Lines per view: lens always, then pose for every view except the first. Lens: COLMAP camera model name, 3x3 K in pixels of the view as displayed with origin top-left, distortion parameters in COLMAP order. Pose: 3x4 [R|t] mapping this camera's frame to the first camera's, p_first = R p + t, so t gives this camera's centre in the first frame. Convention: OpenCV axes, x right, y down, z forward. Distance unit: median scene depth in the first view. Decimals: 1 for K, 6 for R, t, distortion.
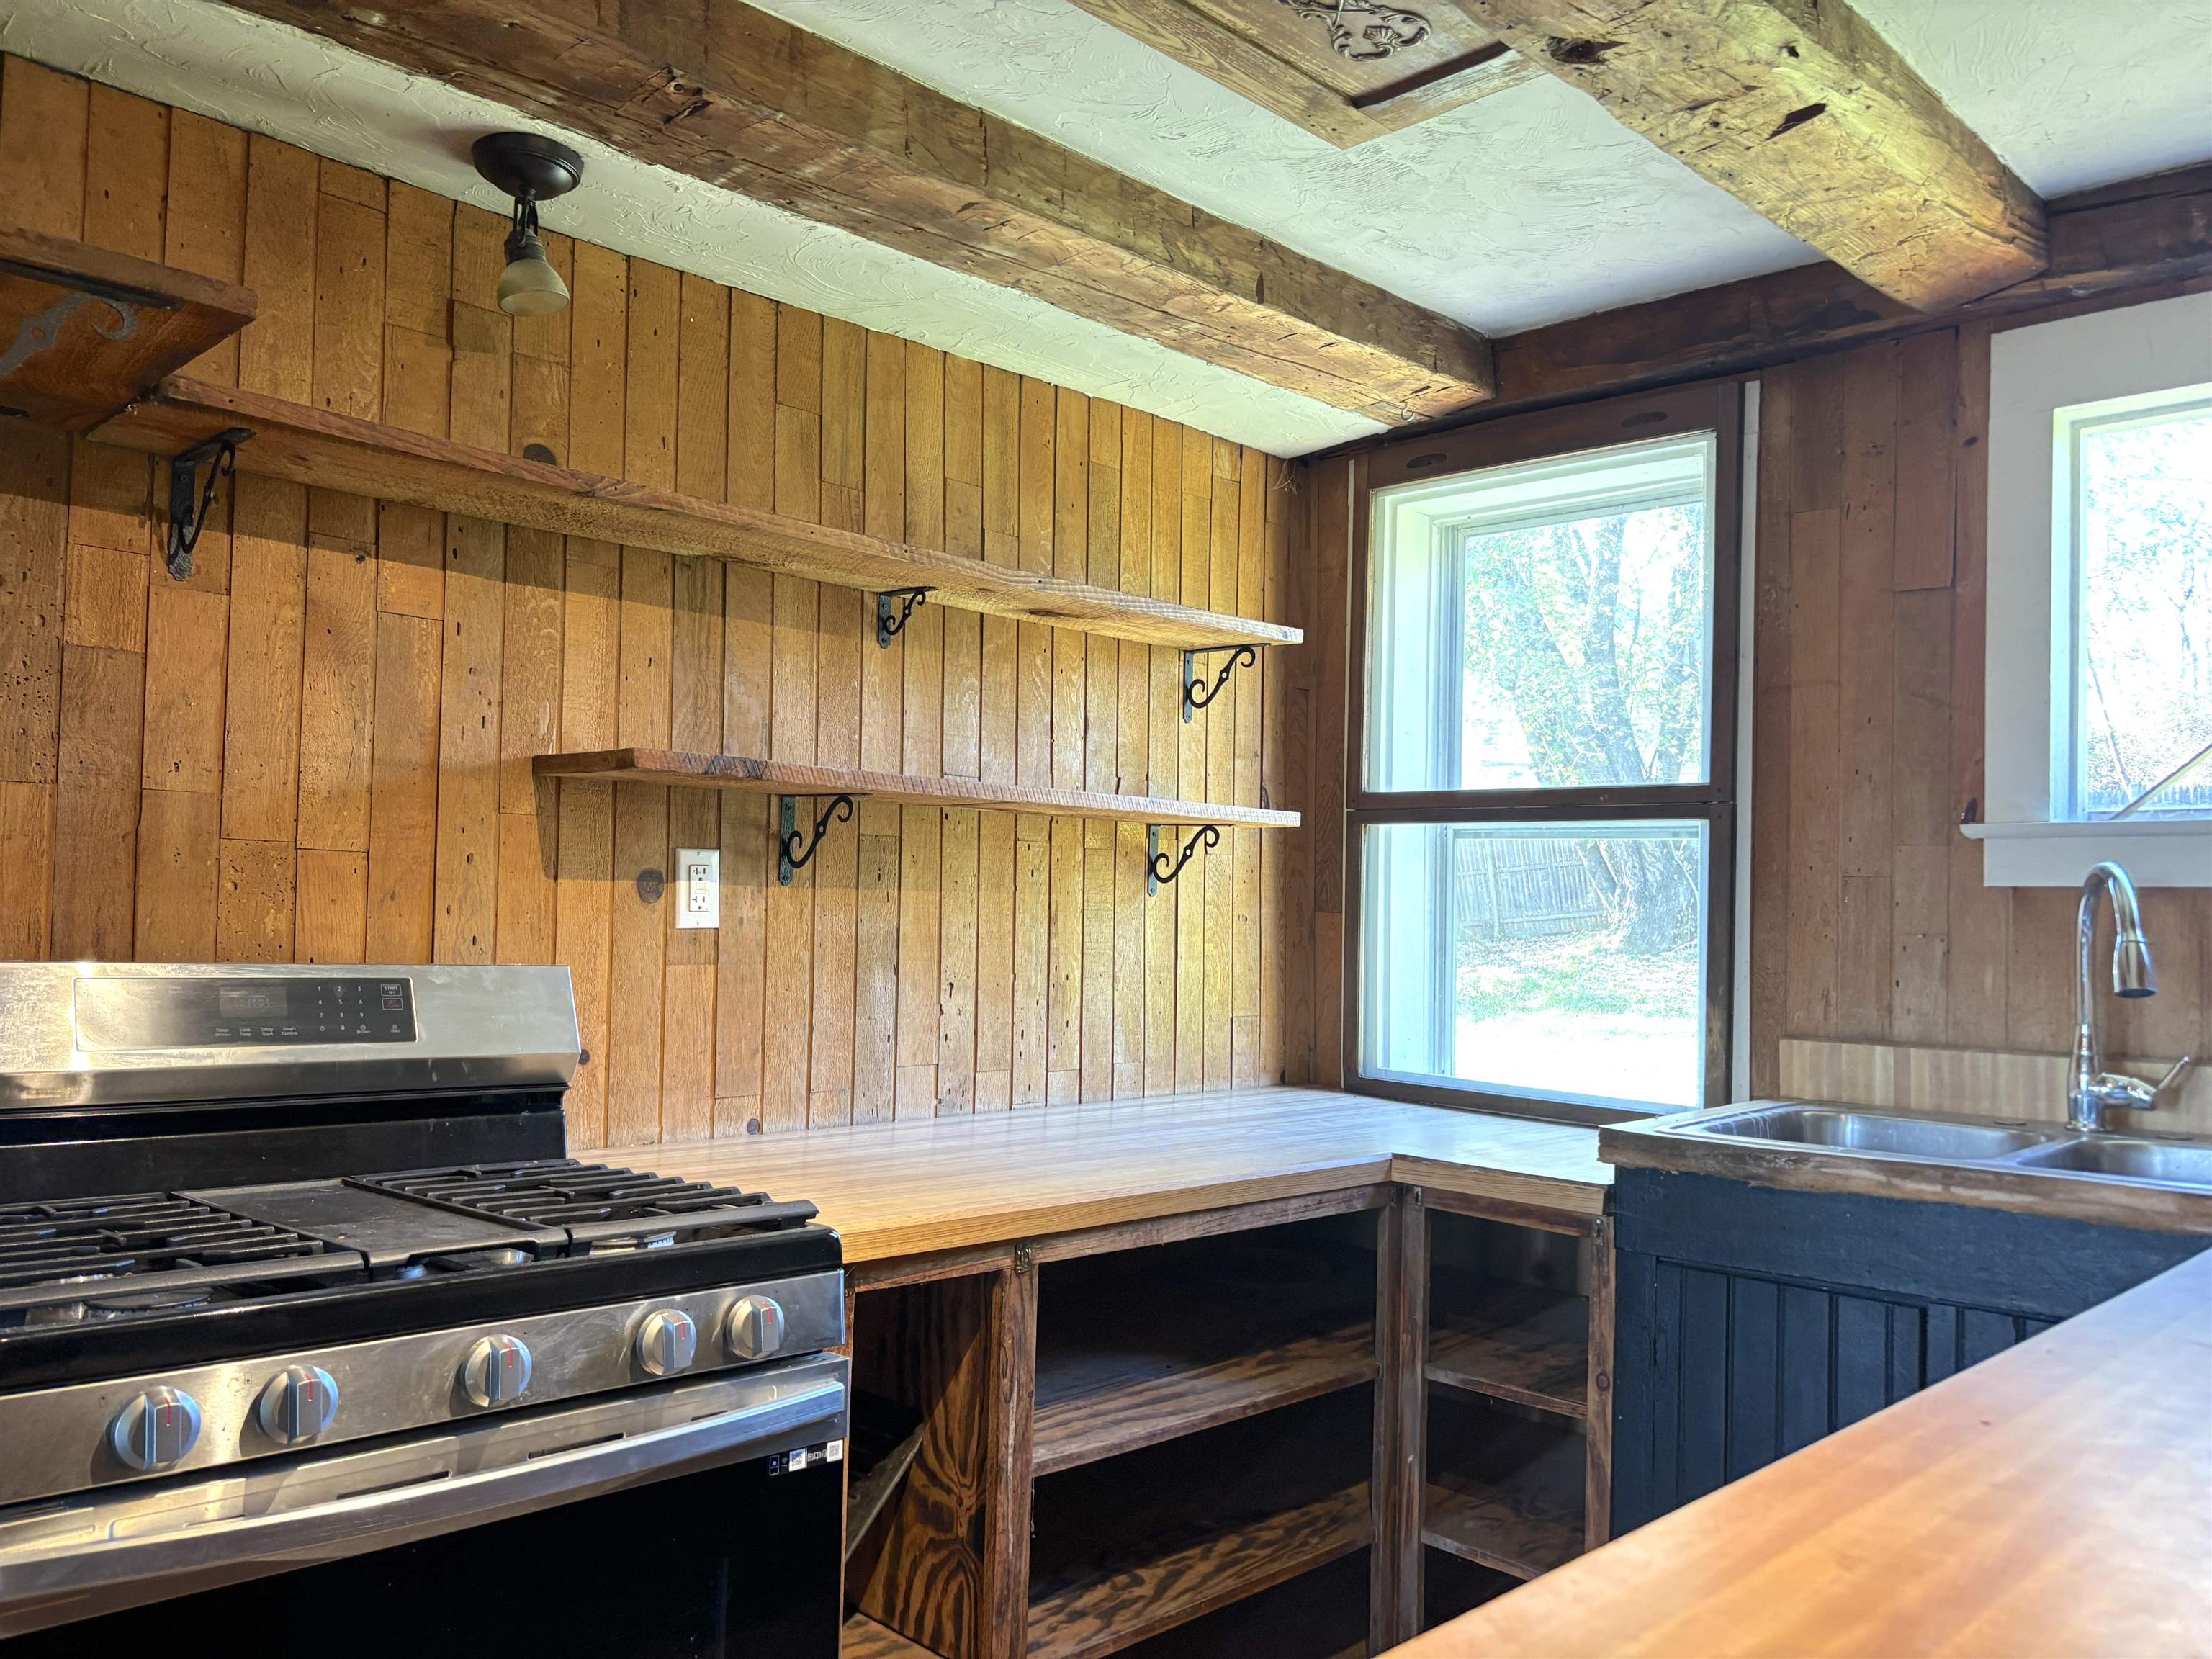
lens RADIAL K [[1677.3, 0, 1105.6], [0, 1677.3, 840.4], [0, 0, 1]] dist [0.043693, -0.053304]
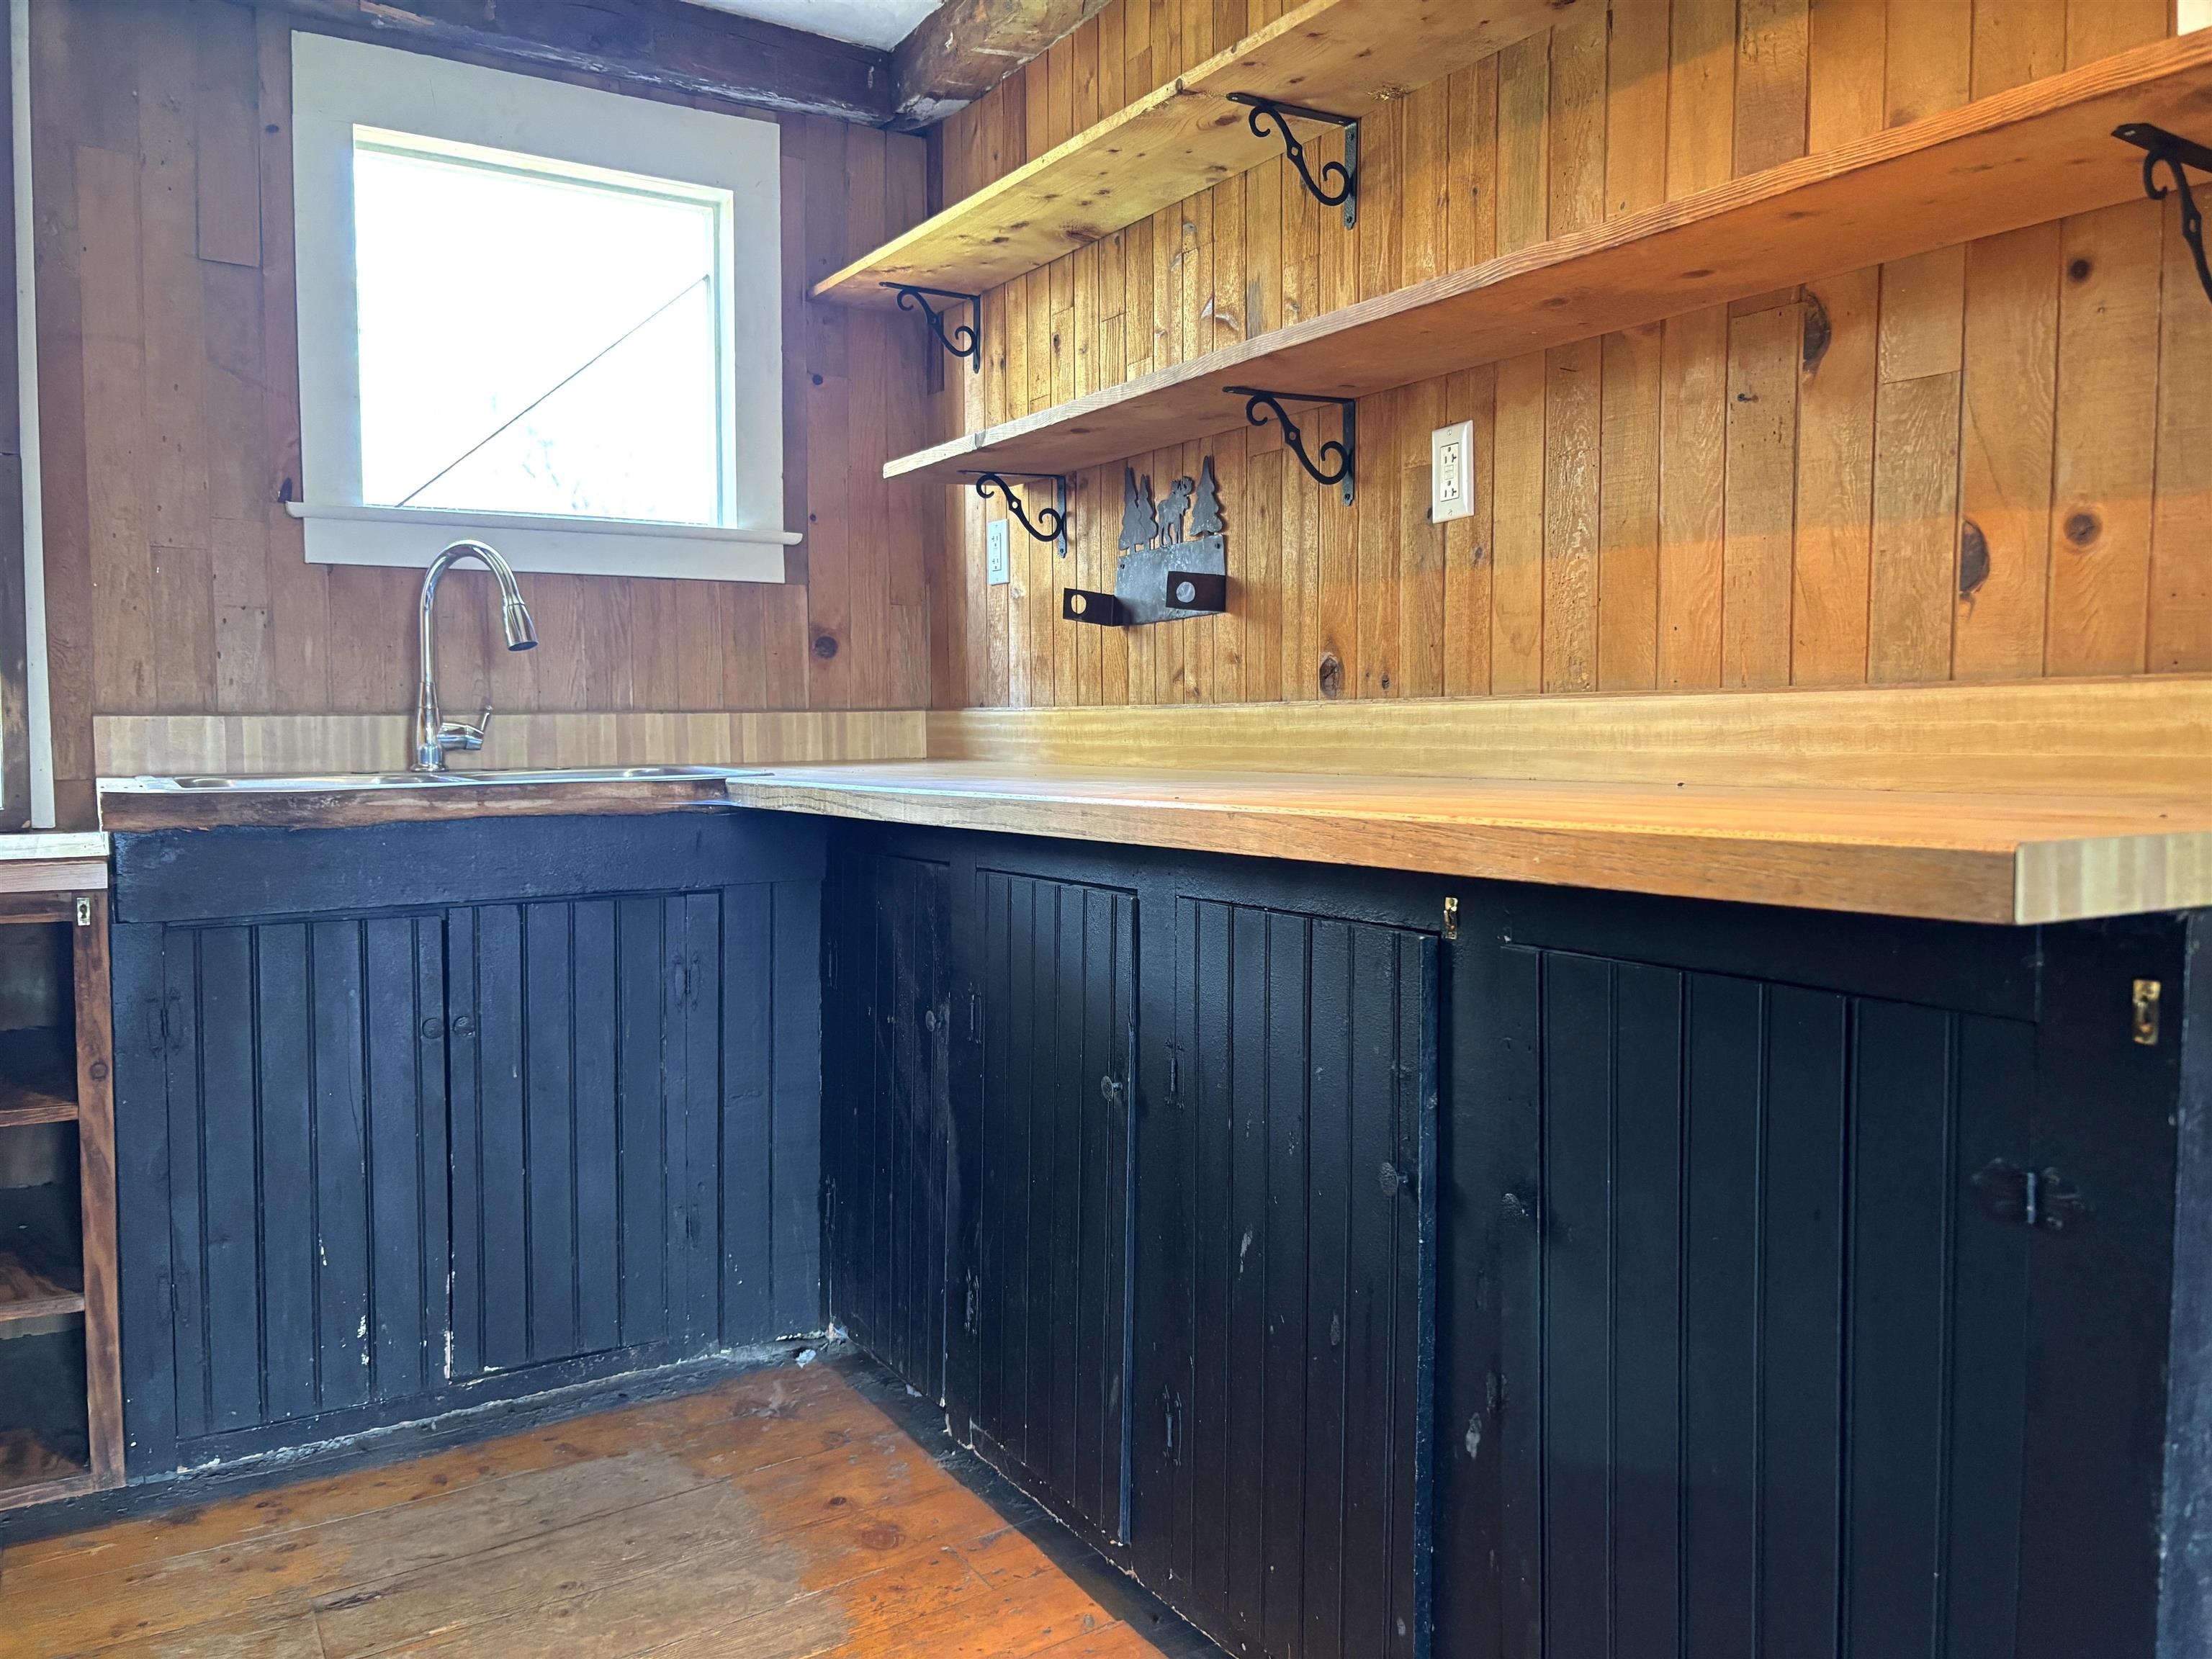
lens RADIAL K [[1677.3, 0, 1098.9], [0, 1677.3, 835.7], [0, 0, 1]] dist [0.043693, -0.053304]
pose [[0.252566, -0.087447, 0.963620, -0.403661], [-0.035032, 0.994428, 0.099425, 0.075138], [-0.966945, -0.058869, 0.248095, 0.230195]]
